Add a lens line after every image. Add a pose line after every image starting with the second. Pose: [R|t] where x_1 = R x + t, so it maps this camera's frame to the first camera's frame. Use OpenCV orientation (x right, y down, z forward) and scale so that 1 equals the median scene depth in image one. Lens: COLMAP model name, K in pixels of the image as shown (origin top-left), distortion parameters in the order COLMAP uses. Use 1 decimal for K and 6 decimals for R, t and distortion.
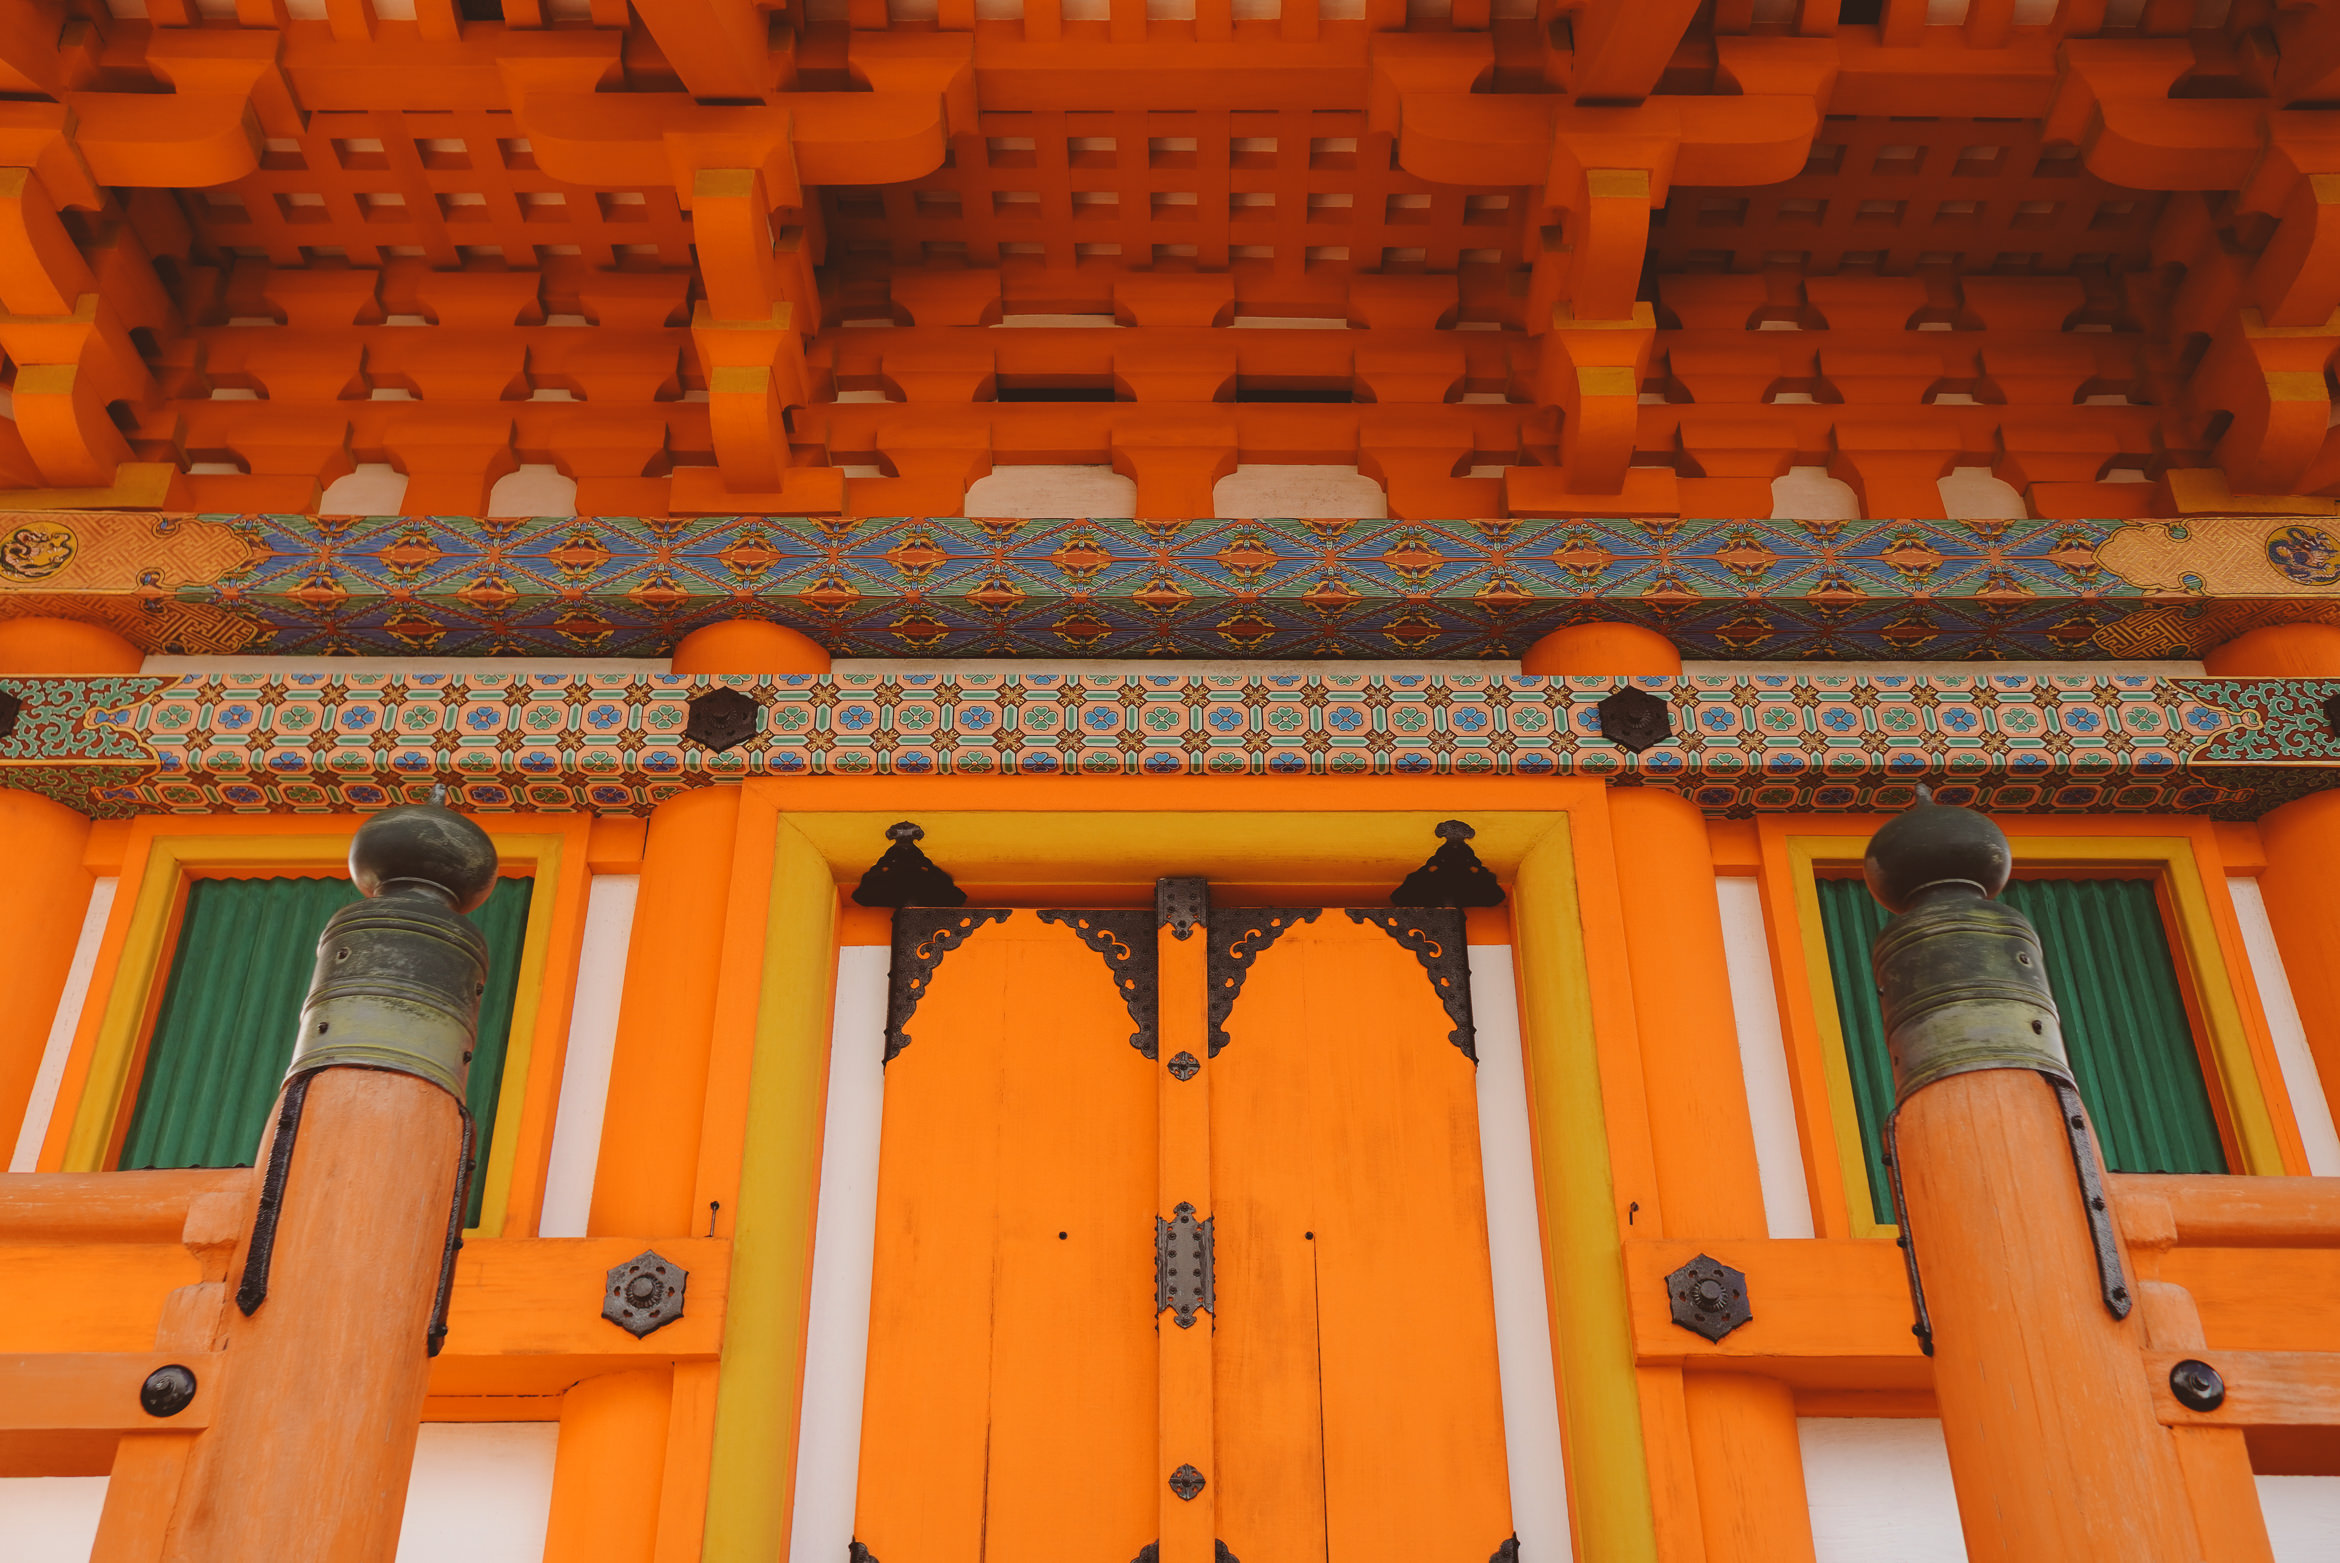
lens RADIAL K [[2347.4, 0, 1186.0], [0, 2347.4, 784.3], [0, 0, 1]] dist [-0.015451, 0.168358]
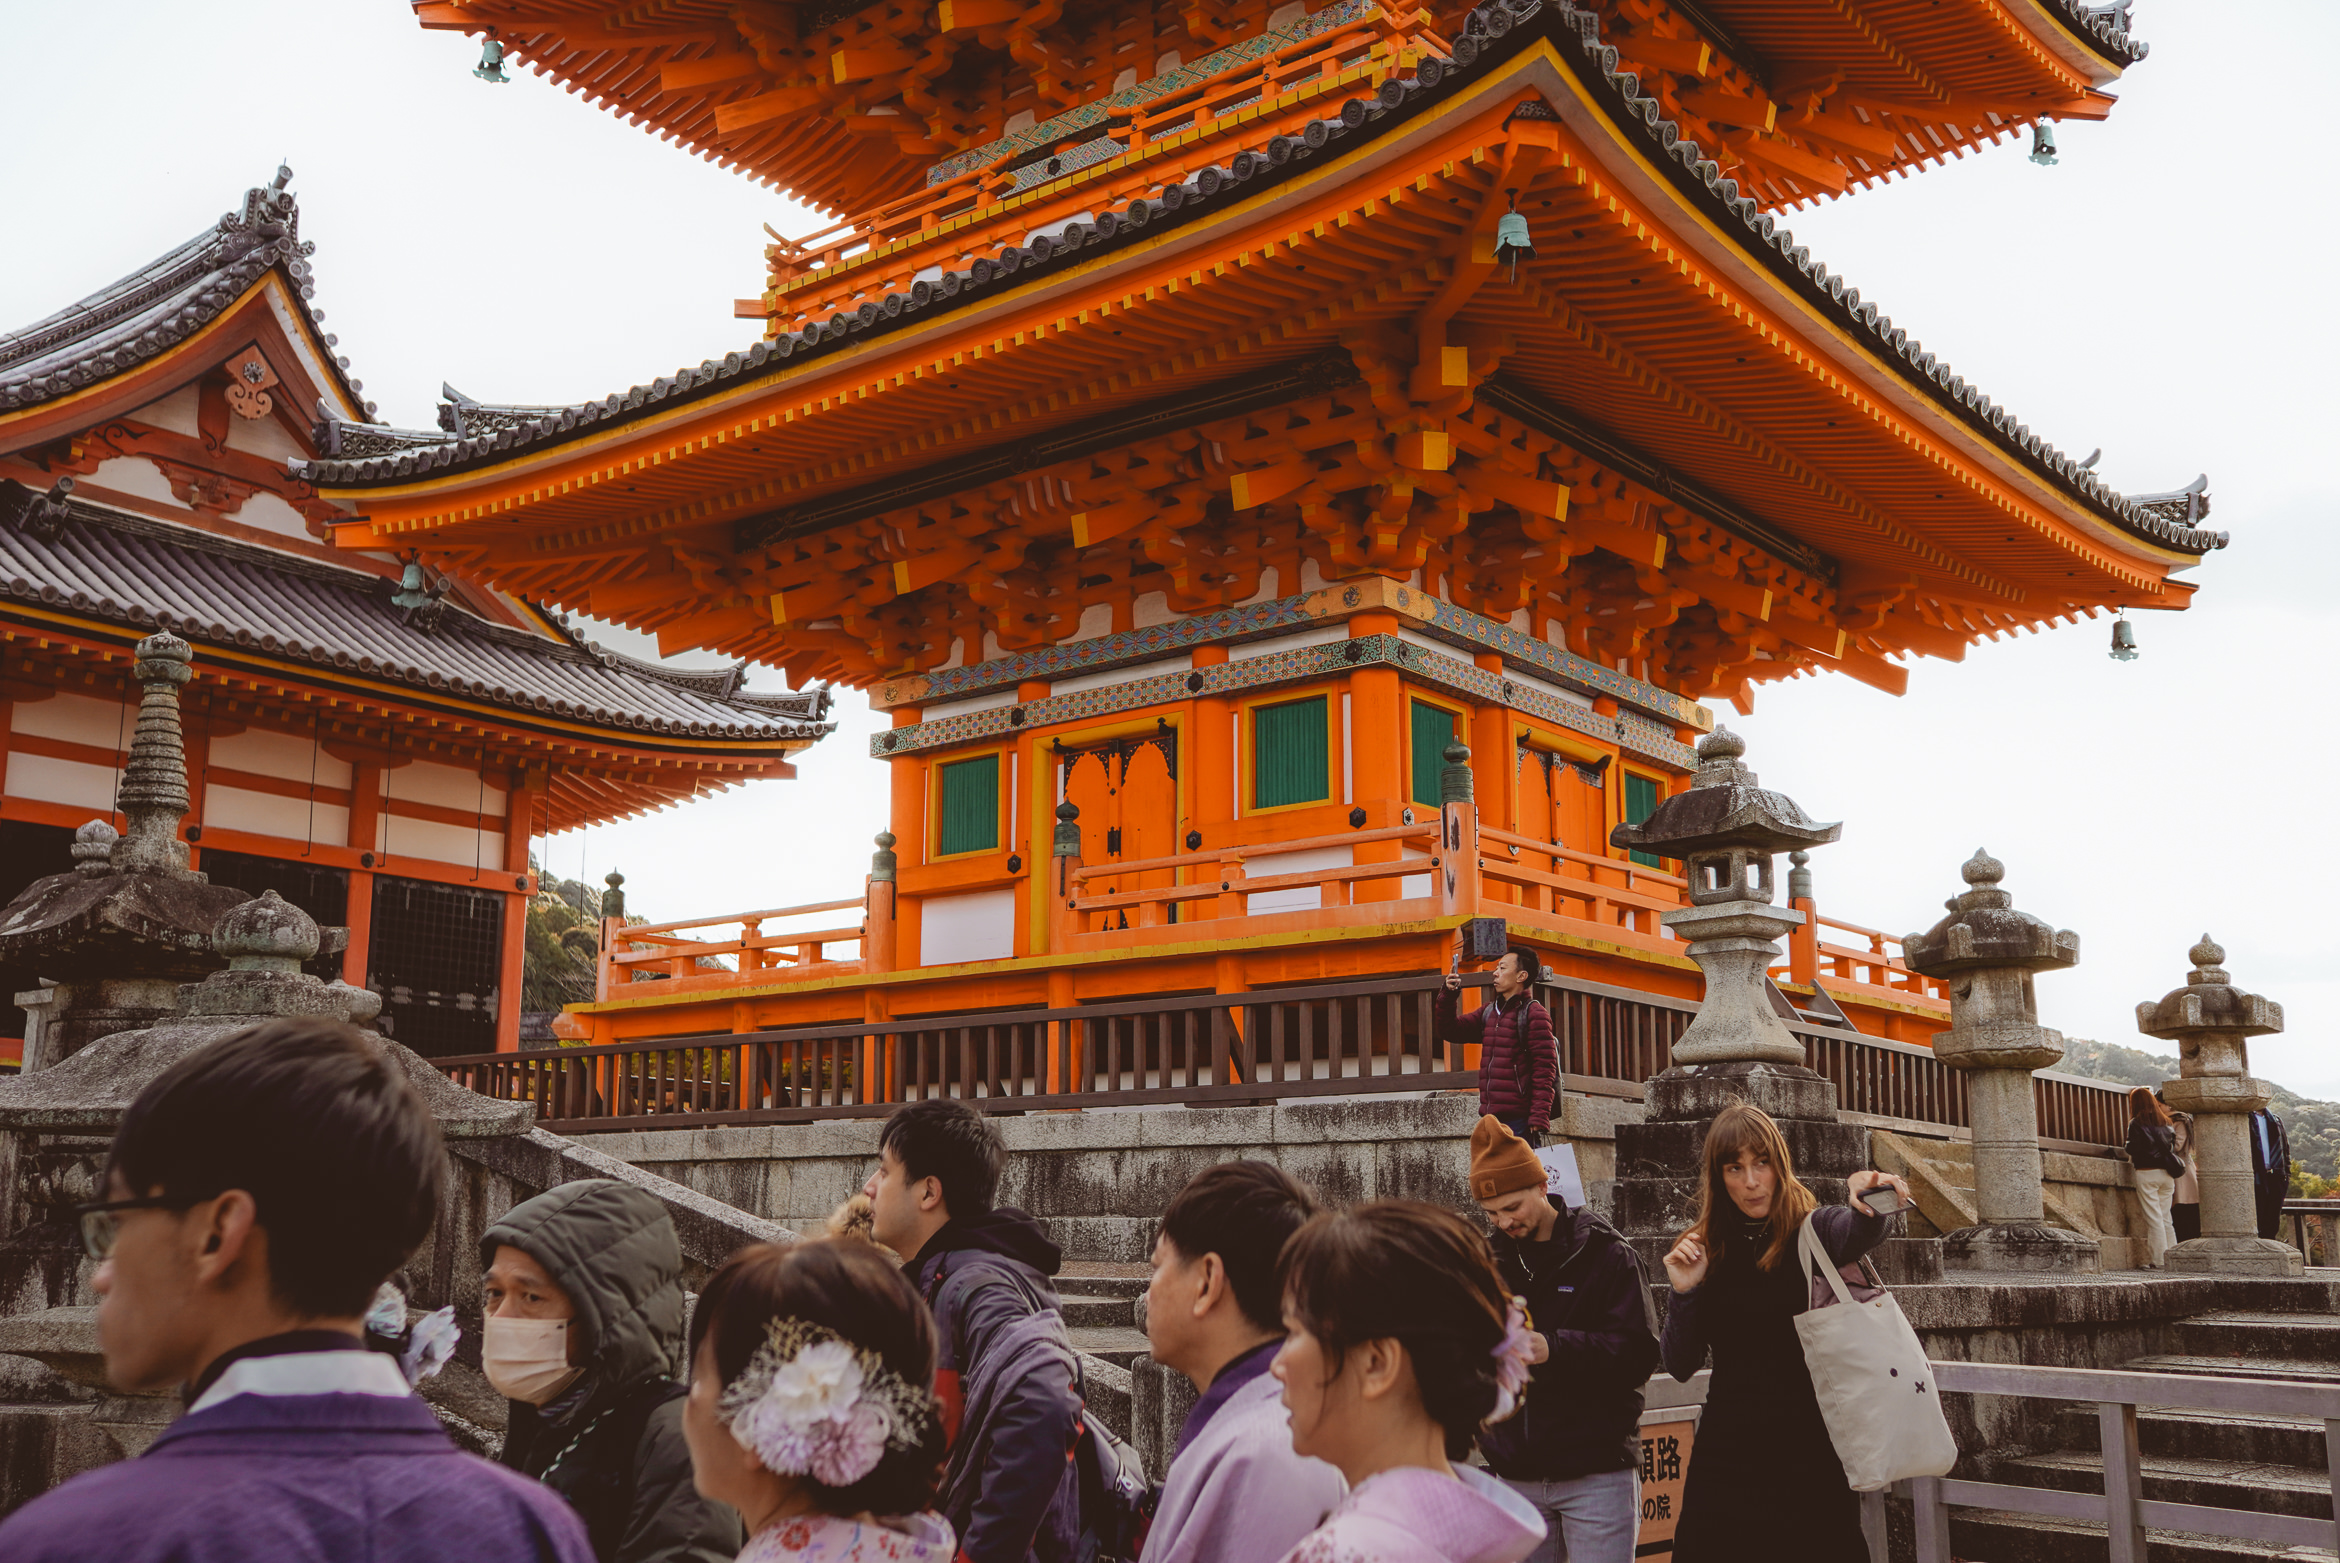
lens RADIAL K [[2347.4, 0, 1186.0], [0, 2347.4, 784.3], [0, 0, 1]] dist [-0.015451, 0.168358]
pose [[0.769848, -0.115408, -0.627707, 2.578228], [0.341573, 0.905309, 0.252473, -0.853429], [0.539131, -0.408774, 0.736370, -1.888795]]
